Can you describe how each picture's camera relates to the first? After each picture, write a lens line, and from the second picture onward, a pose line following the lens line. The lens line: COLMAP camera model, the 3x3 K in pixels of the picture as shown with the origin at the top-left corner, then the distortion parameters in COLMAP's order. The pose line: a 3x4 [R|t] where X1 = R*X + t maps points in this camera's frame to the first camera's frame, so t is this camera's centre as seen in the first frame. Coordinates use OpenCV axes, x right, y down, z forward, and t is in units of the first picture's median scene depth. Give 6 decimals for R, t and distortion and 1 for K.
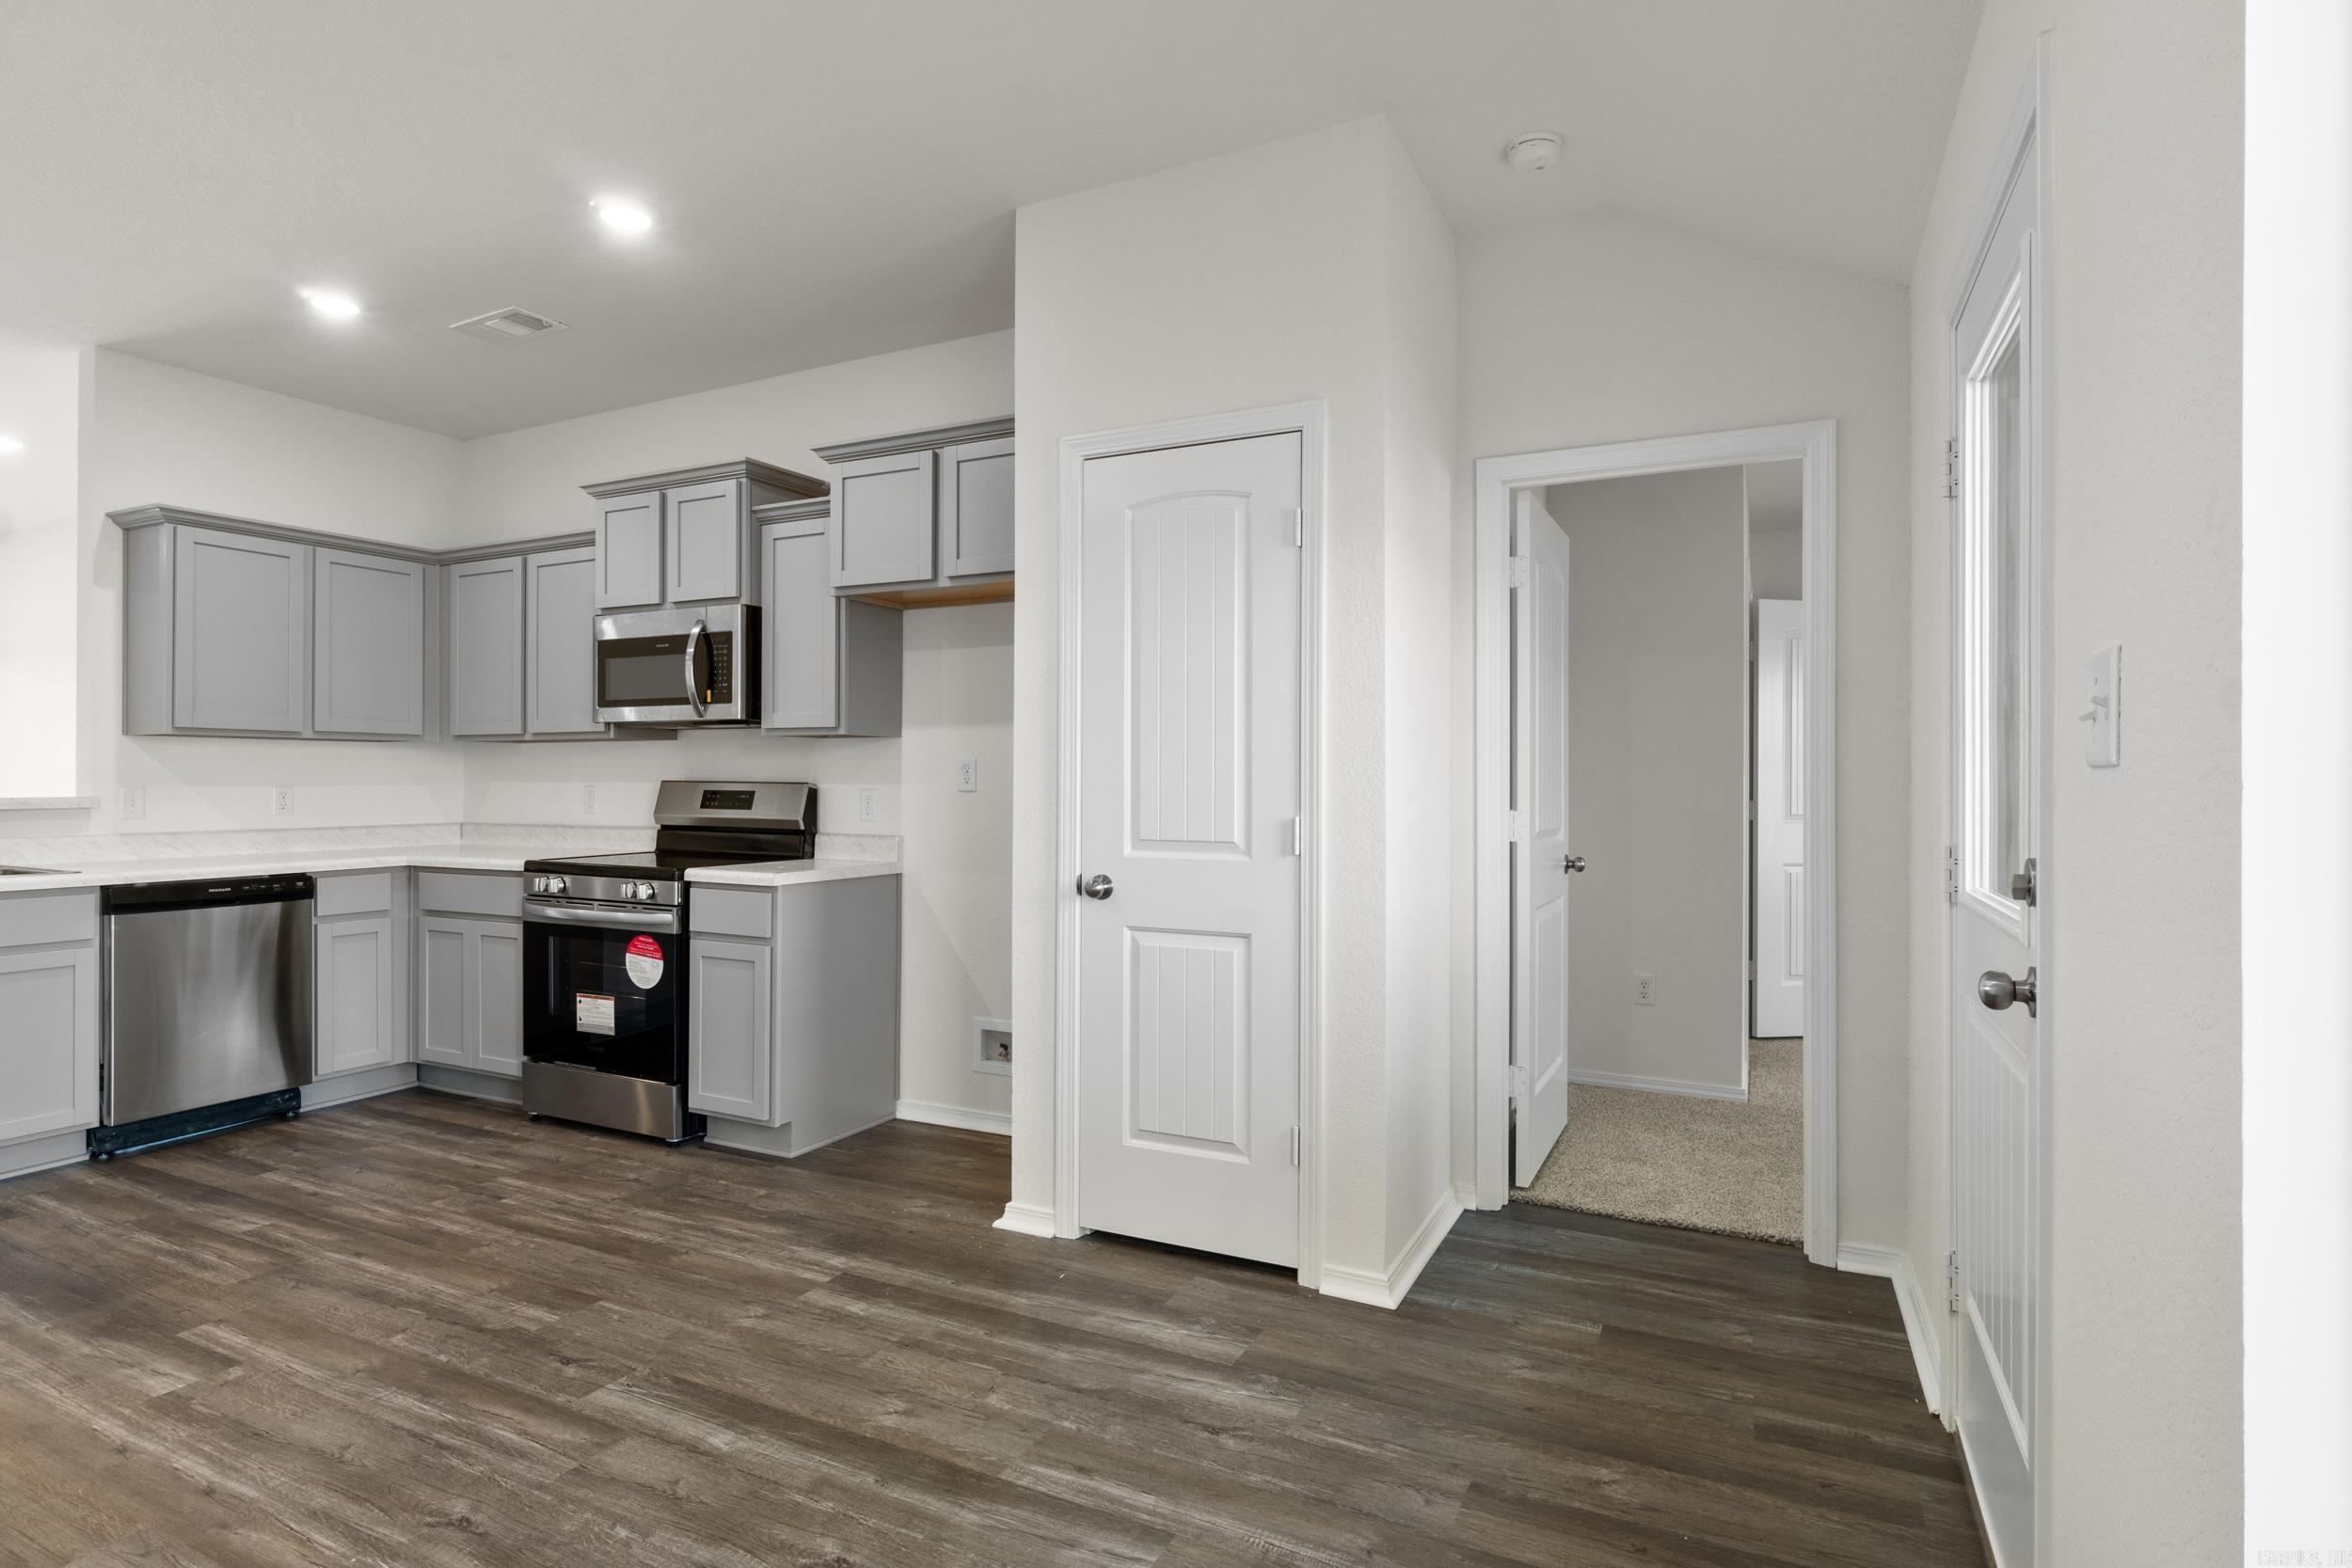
lens RADIAL K [[1217.0, 0, 1176.0], [0, 1217.0, 784.0], [0, 0, 1]] dist [-0.010662, 0.002542]
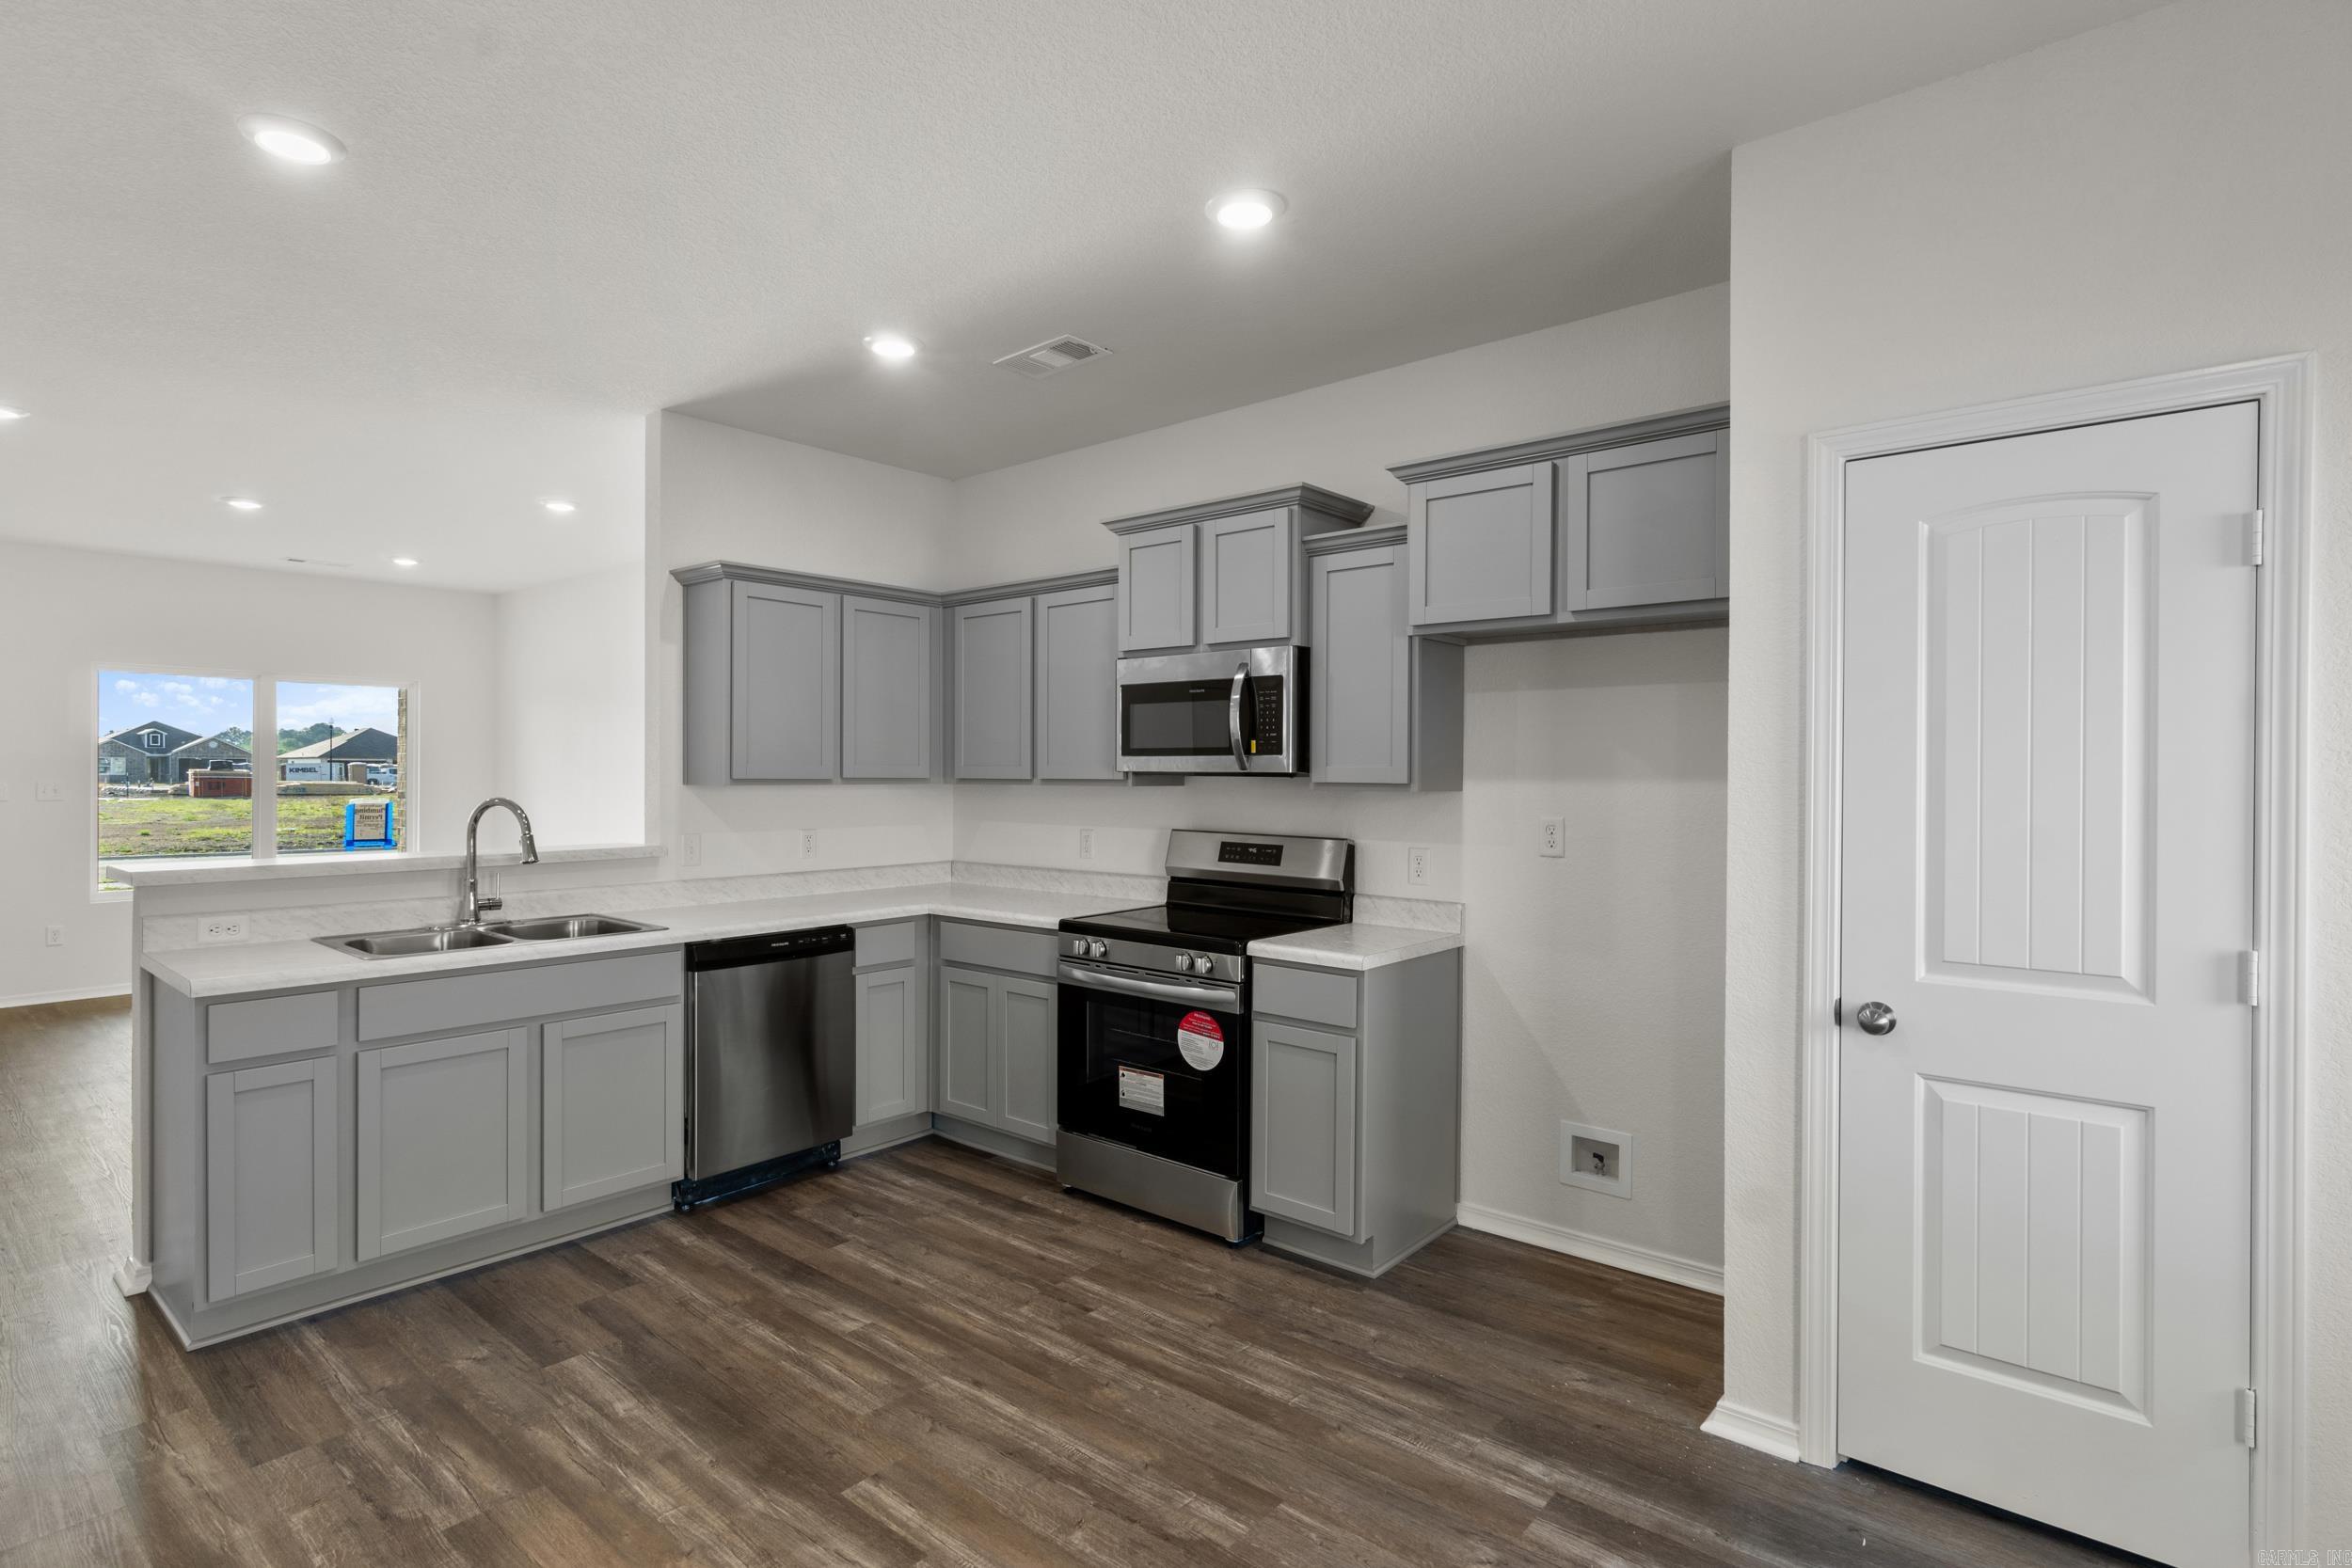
lens RADIAL K [[1163.9, 0, 1161.4], [0, 1163.9, 782.0], [0, 0, 1]] dist [0.001010, -0.000474]
pose [[0.970646, 0.002889, -0.240494, -0.259678], [-0.001580, 0.999983, 0.005637, -0.054477], [0.240506, -0.005092, 0.970634, 0.144570]]
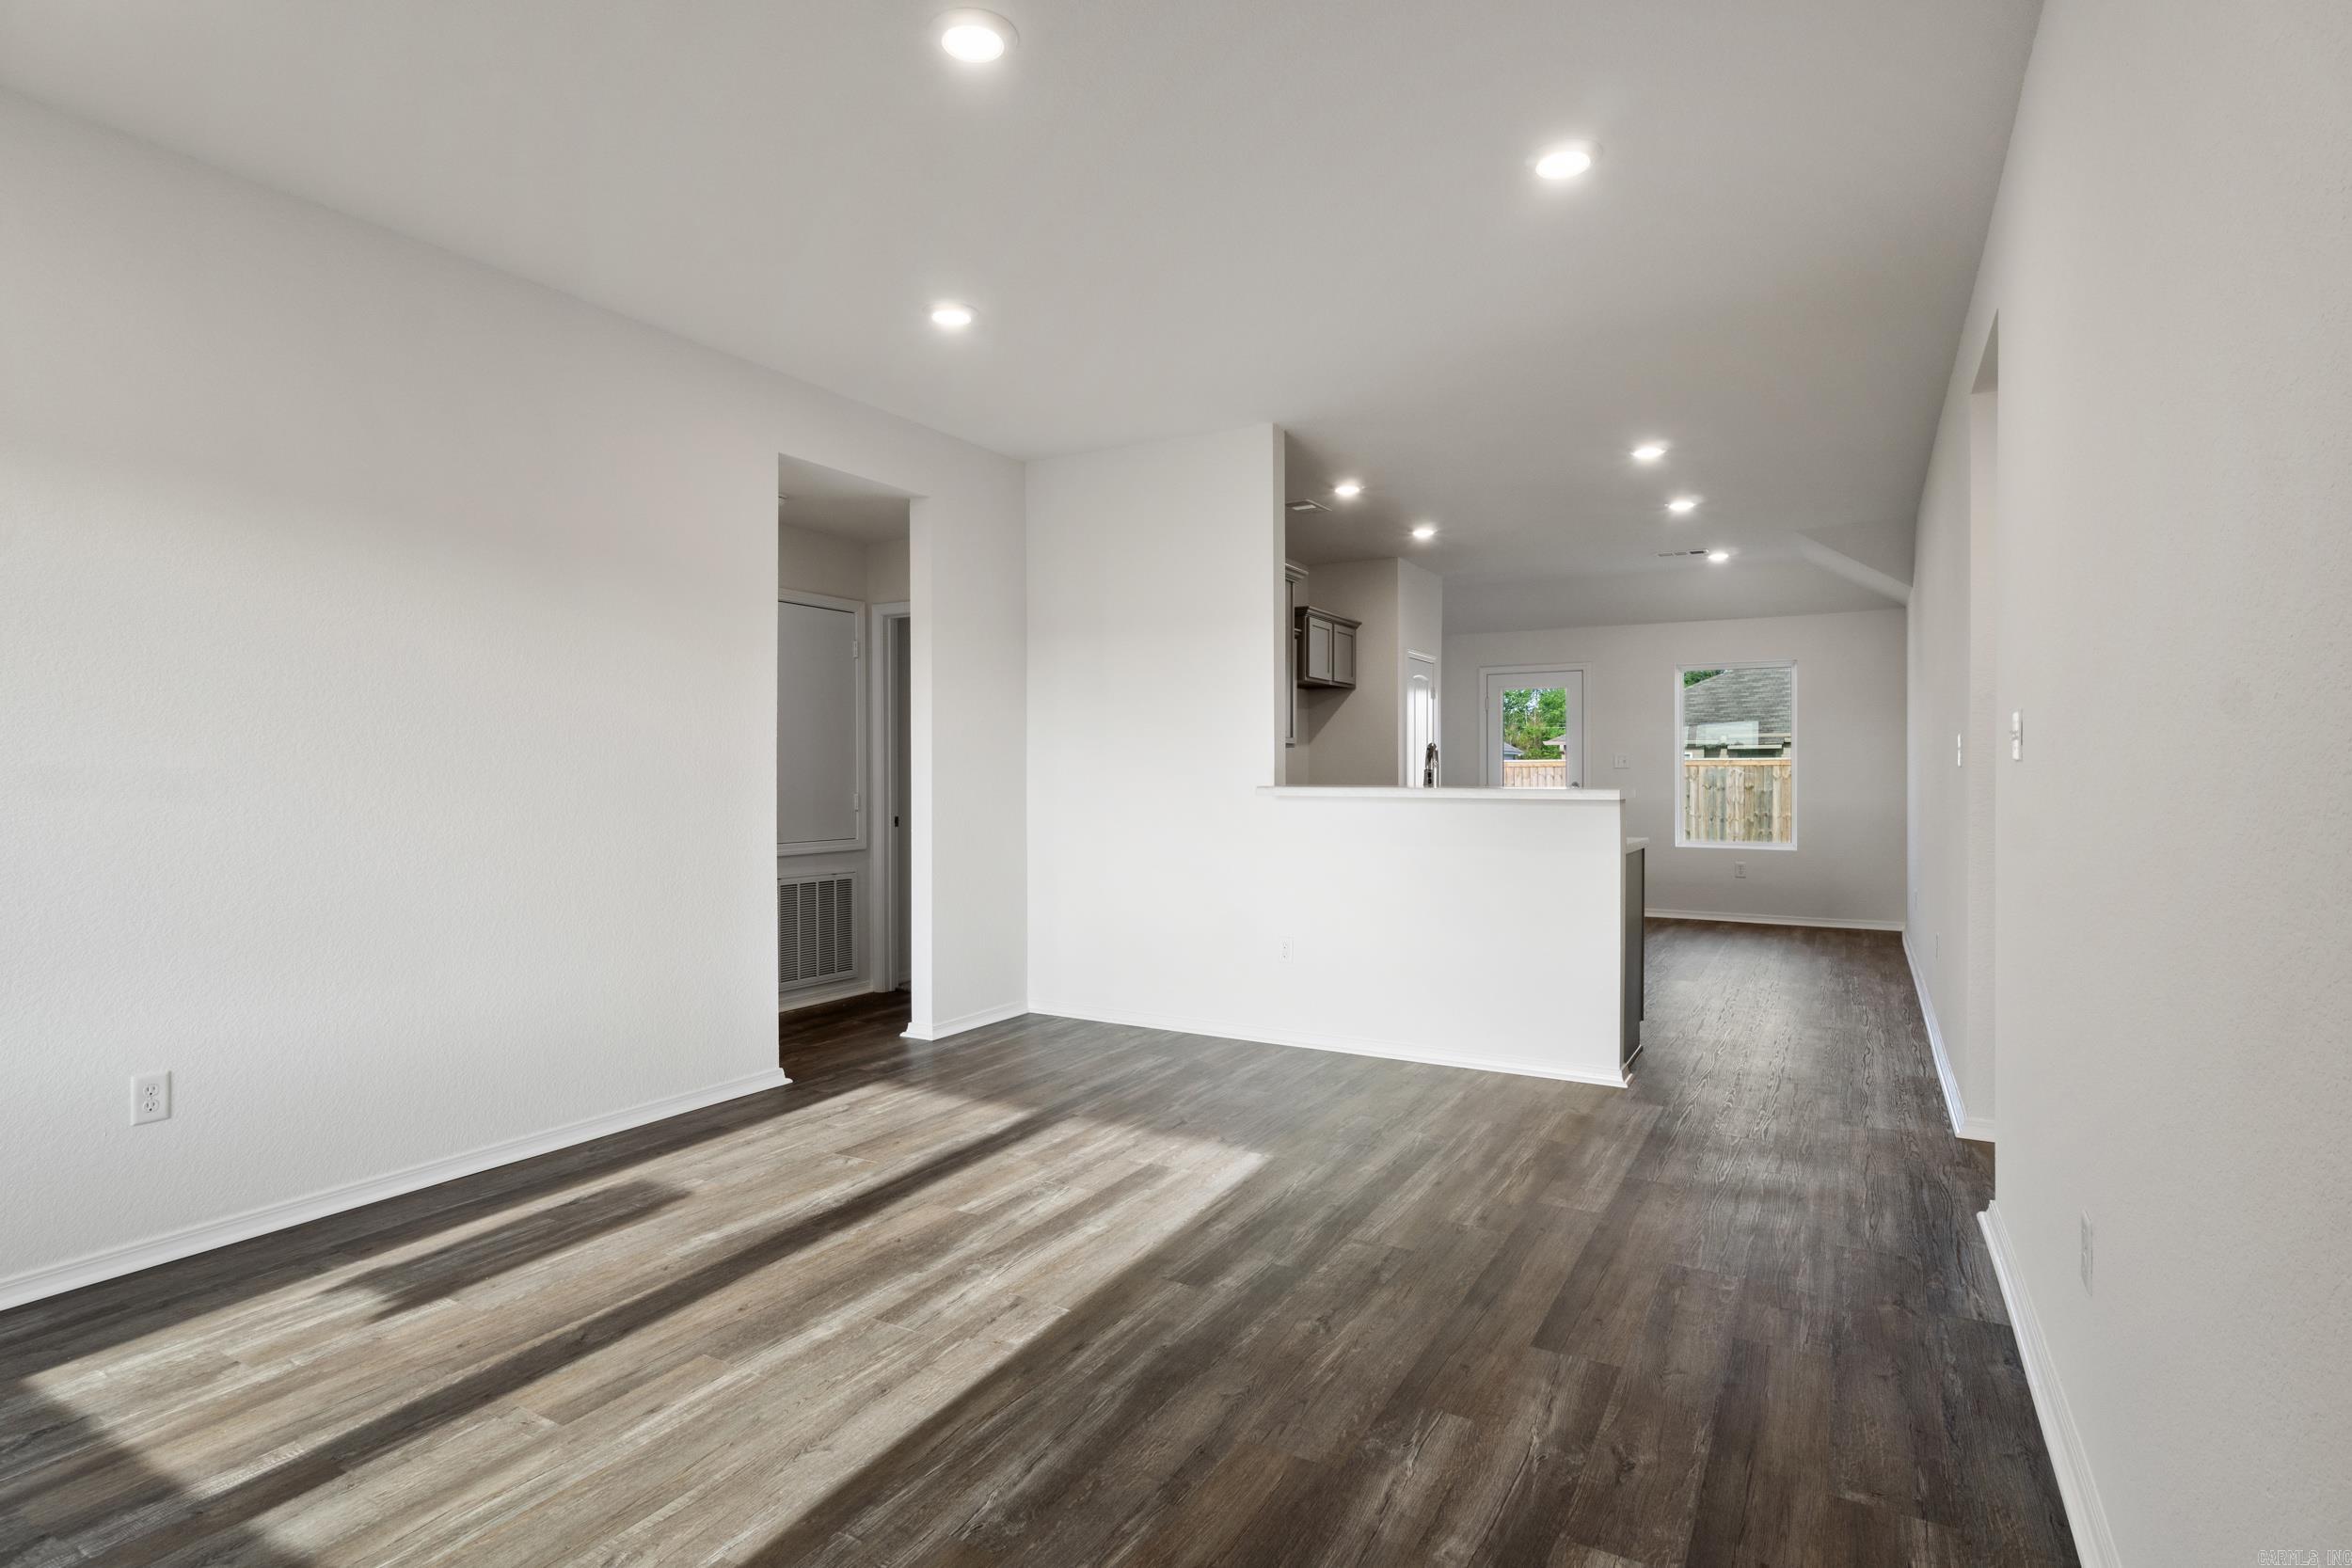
lens RADIAL K [[1213.2, 0, 1163.7], [0, 1213.2, 791.9], [0, 0, 1]] dist [-0.003286, 0.000347]
pose [[0.049100, -0.020237, 0.998589, -2.380592], [0.001286, 0.999795, 0.020199, -0.008849], [-0.998793, 0.000292, 0.049116, 1.160446]]
